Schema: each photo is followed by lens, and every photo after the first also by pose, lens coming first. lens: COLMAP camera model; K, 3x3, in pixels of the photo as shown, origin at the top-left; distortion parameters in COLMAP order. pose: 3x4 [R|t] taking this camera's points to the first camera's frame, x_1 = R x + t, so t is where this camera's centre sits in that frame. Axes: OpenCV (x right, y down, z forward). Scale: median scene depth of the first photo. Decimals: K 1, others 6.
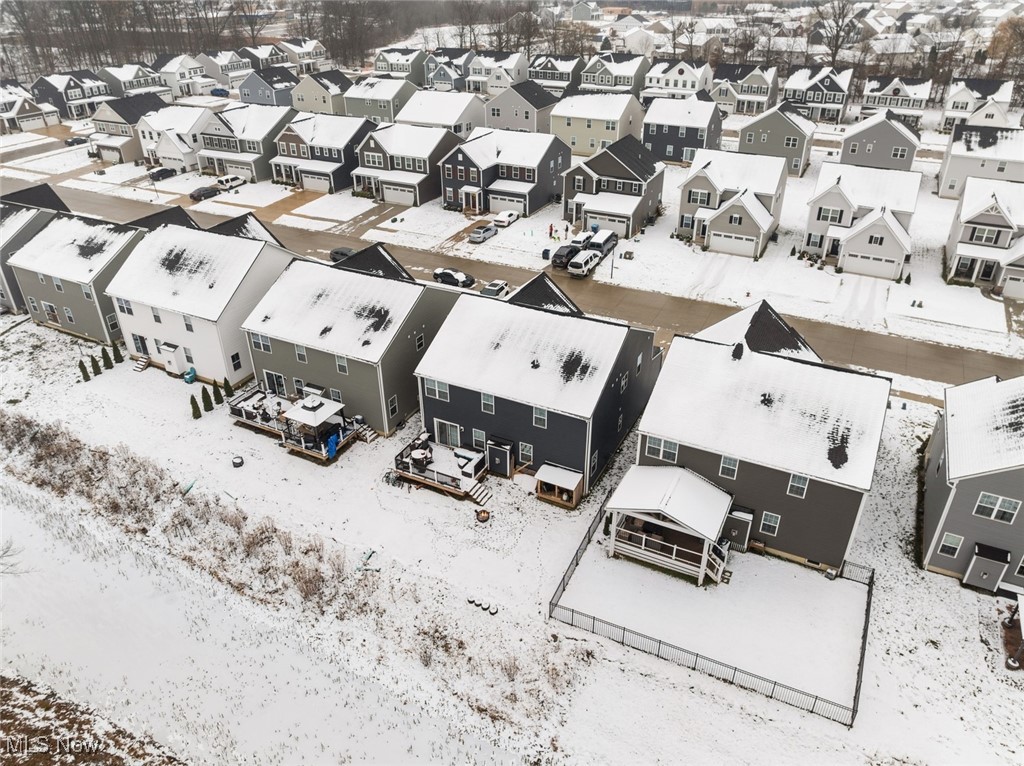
lens RADIAL K [[720.7, 0, 516.3], [0, 720.7, 383.5], [0, 0, 1]] dist [-0.029684, 0.001136]
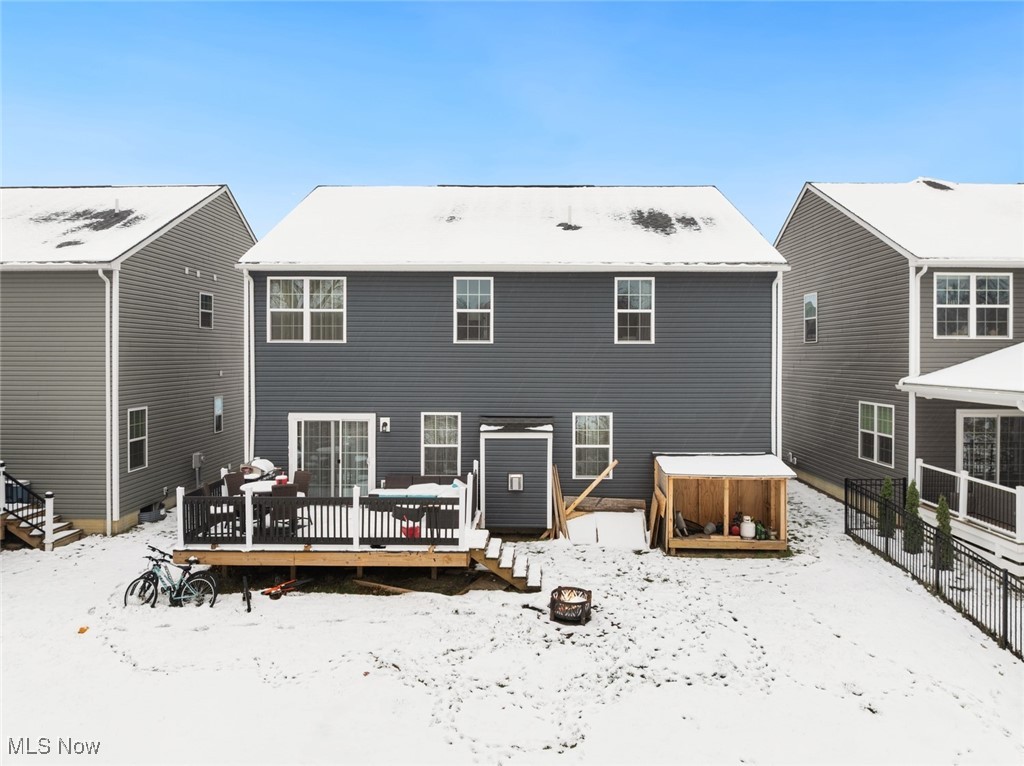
lens RADIAL K [[733.8, 0, 515.2], [0, 733.8, 350.7], [0, 0, 1]] dist [-0.028402, -0.003052]
pose [[0.898911, 0.006329, 0.438085, -0.111184], [0.219012, 0.859515, -0.461810, 0.133676], [-0.379464, 0.511072, 0.771241, 0.444794]]
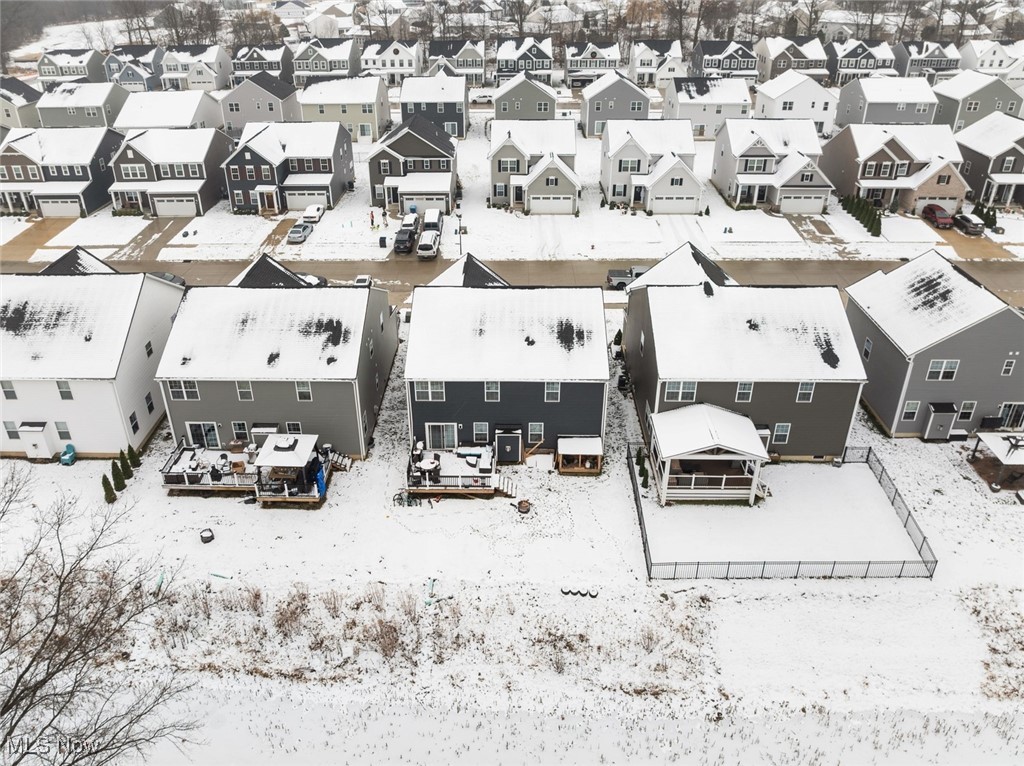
lens RADIAL K [[746.2, 0, 493.8], [0, 746.2, 316.8], [0, 0, 1]] dist [-0.037276, 0.000883]
pose [[0.905018, -0.196192, 0.377427, -0.241513], [0.222491, 0.974563, -0.026910, -0.026179], [-0.362547, 0.108328, 0.925648, 0.044736]]
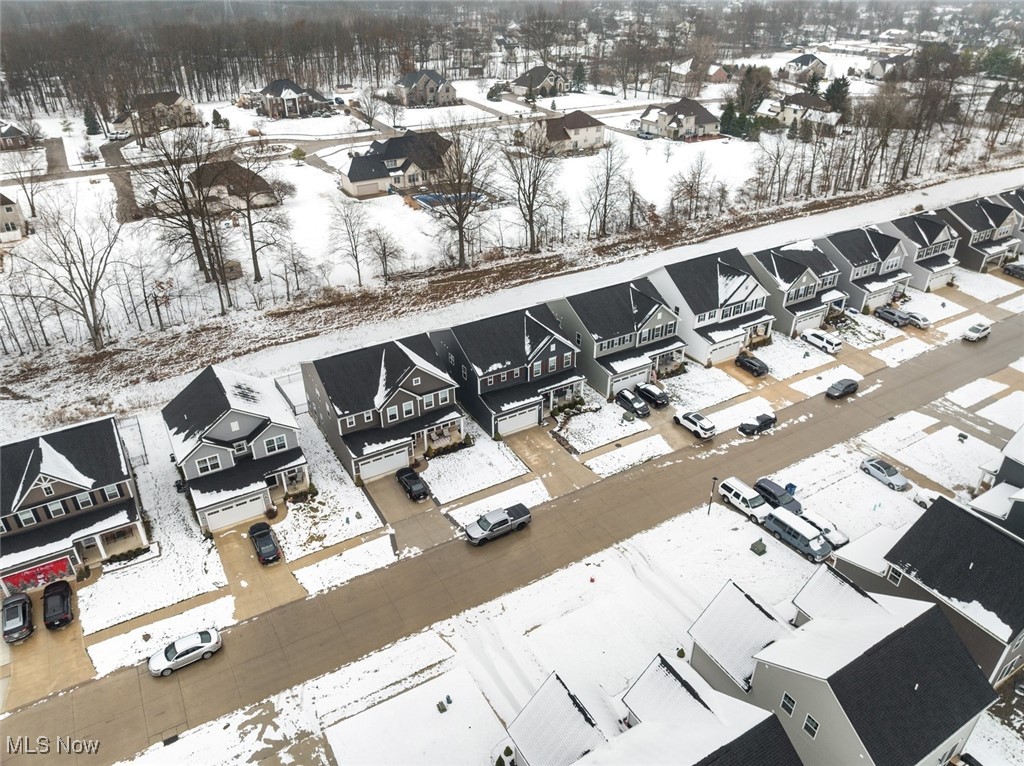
lens RADIAL K [[720.7, 0, 516.3], [0, 720.7, 383.5], [0, 0, 1]] dist [-0.029684, 0.001136]
pose [[-0.537028, 0.434834, -0.722856, 0.842550], [-0.426393, 0.599454, 0.677380, -0.754091], [0.727867, 0.671993, -0.136513, 0.883273]]
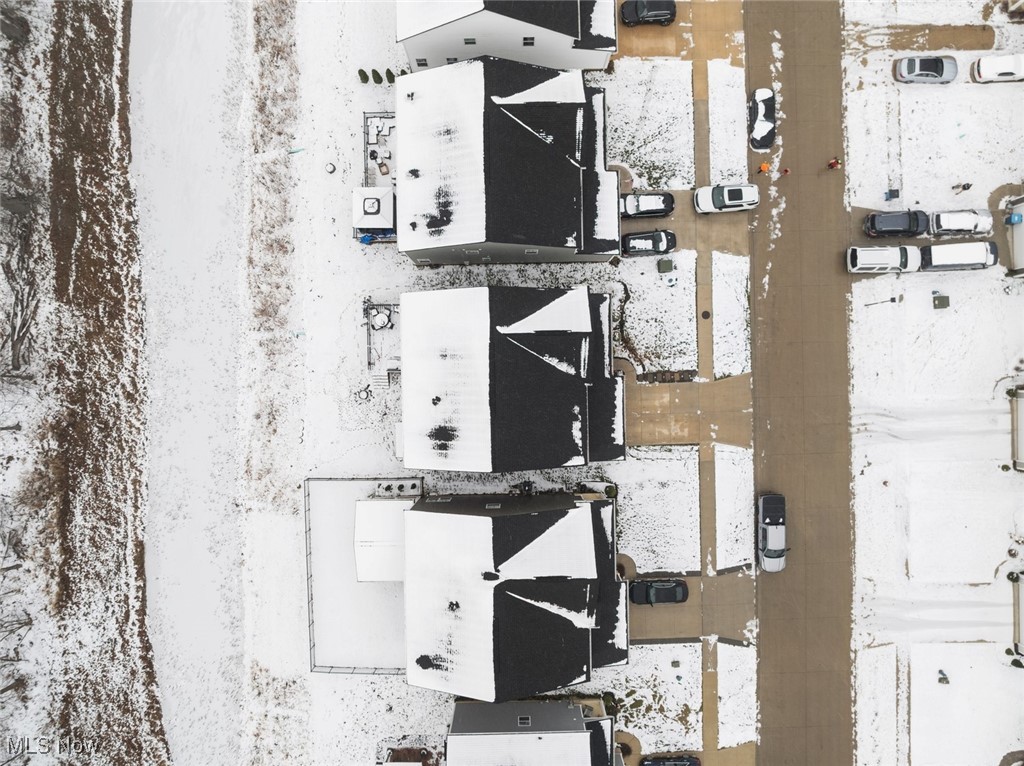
lens RADIAL K [[730.8, 0, 515.1], [0, 730.8, 379.3], [0, 0, 1]] dist [-0.043014, 0.001552]
pose [[0.465739, 0.884911, 0.004463, 0.029561], [-0.449043, 0.231985, 0.862869, -0.633931], [0.762527, -0.403876, 0.505408, 0.334935]]
